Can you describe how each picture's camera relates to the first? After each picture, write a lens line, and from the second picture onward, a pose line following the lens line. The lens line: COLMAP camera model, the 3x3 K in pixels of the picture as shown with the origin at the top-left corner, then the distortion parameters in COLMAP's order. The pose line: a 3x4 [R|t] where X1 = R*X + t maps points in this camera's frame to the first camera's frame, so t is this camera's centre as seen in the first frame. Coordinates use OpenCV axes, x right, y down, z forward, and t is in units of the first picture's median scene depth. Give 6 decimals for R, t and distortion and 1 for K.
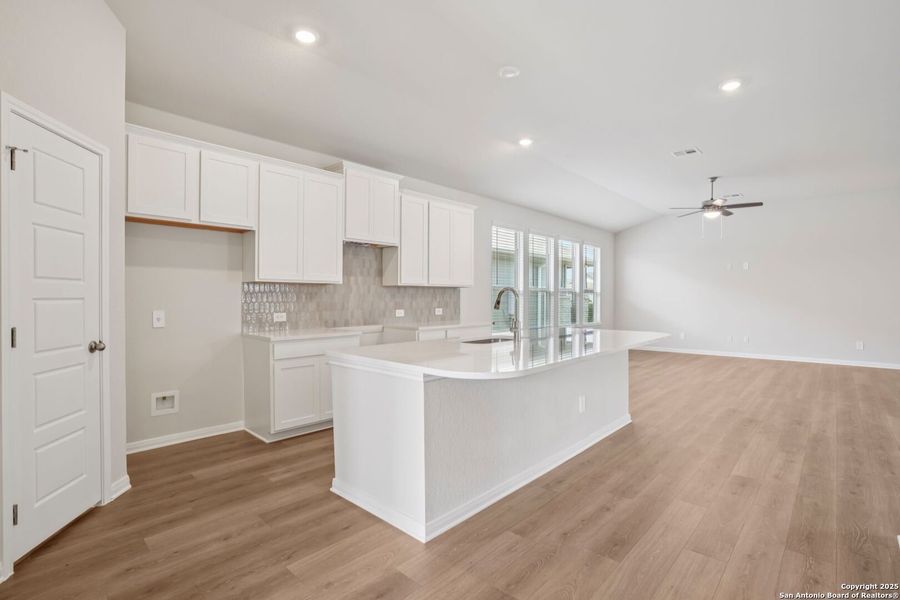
lens RADIAL K [[428.6, 0, 450.0], [0, 428.6, 300.0], [0, 0, 1]] dist [0.000684, 0.000101]
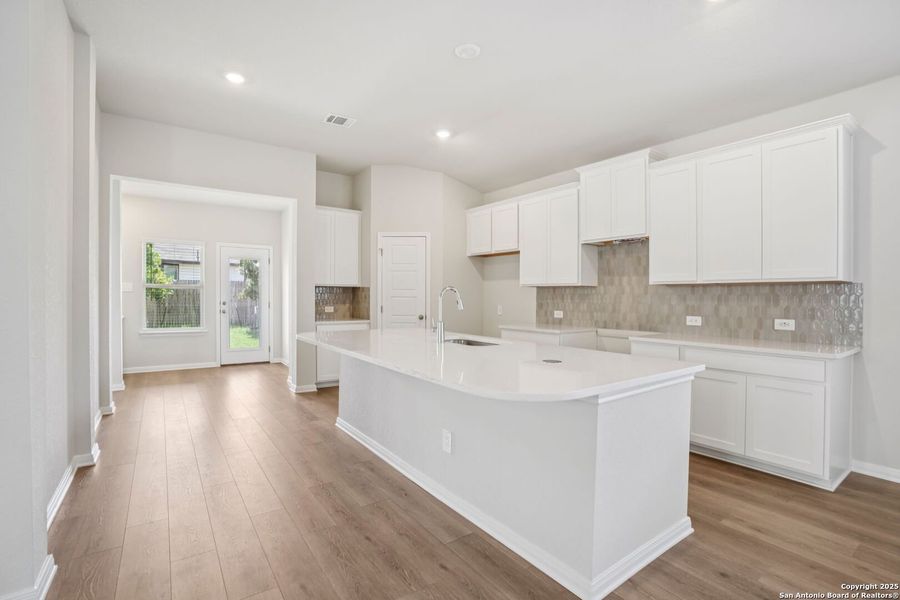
lens RADIAL K [[428.6, 0, 450.0], [0, 428.6, 300.0], [0, 0, 1]] dist [0.000684, 0.000101]
pose [[-0.167844, 0.004216, -0.985804, 0.737872], [-0.017125, 0.999827, 0.007192, -0.003981], [0.985665, 0.018089, -0.167743, 0.763250]]
